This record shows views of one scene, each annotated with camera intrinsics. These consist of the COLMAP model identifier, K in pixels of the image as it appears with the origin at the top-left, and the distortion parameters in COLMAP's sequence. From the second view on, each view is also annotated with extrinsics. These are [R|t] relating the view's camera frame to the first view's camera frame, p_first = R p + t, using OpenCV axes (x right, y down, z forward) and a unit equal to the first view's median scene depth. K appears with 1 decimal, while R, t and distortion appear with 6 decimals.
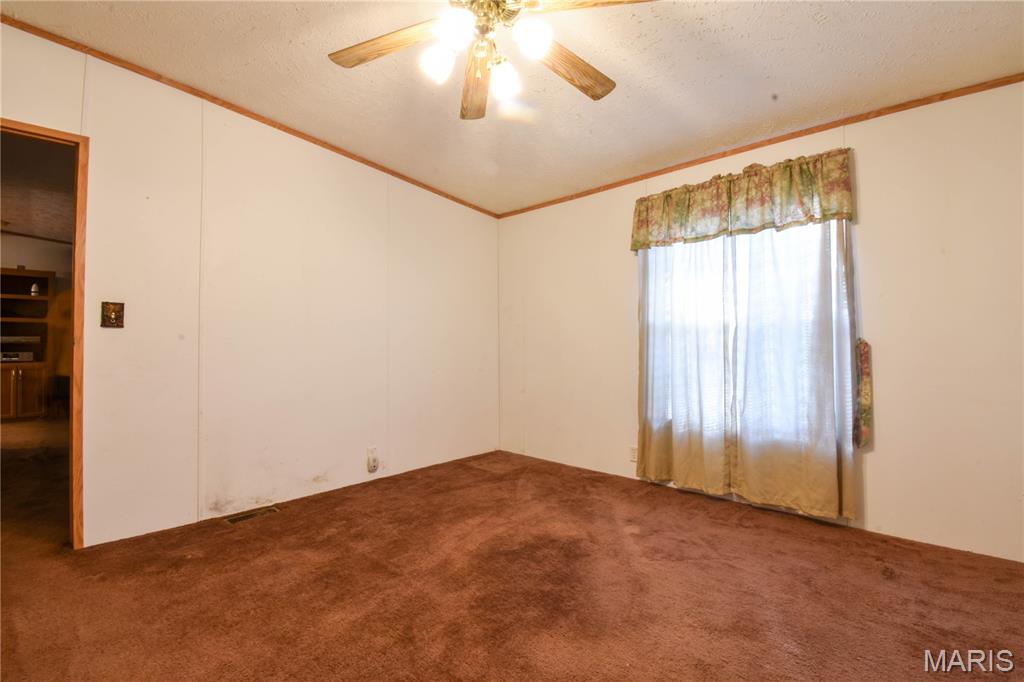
lens RADIAL K [[445.7, 0, 513.4], [0, 445.7, 337.6], [0, 0, 1]] dist [0.000910, -0.016850]
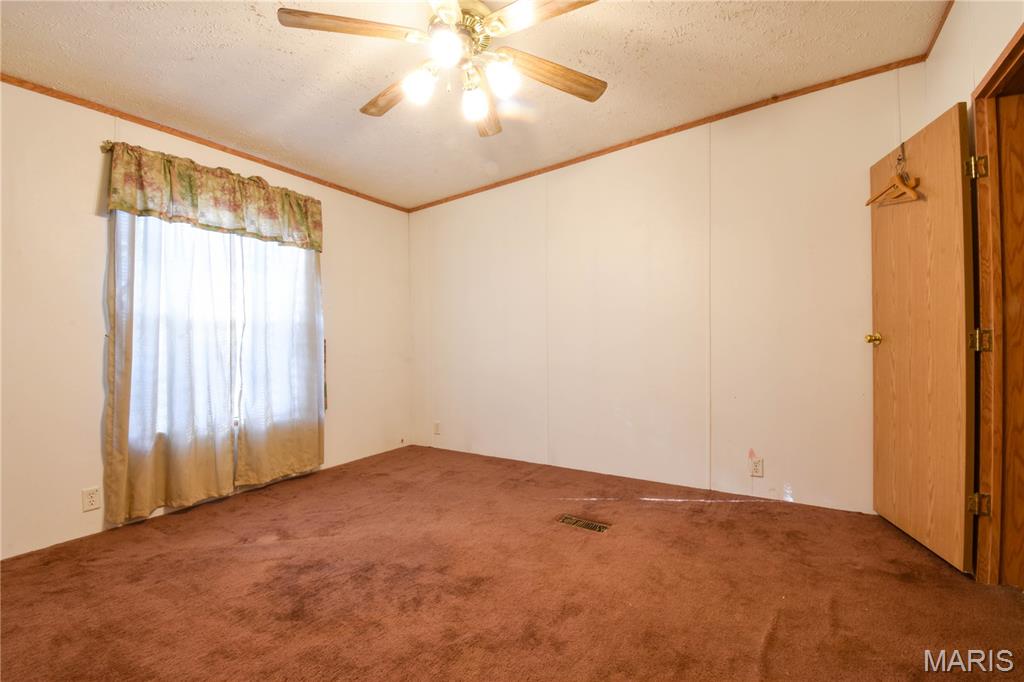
lens RADIAL K [[445.7, 0, 513.4], [0, 445.7, 337.6], [0, 0, 1]] dist [0.000910, -0.016850]
pose [[-0.219713, 0.009205, 0.975521, -0.654237], [-0.010899, 0.999870, -0.011889, 0.012704], [-0.975504, -0.013245, -0.219584, 0.613928]]
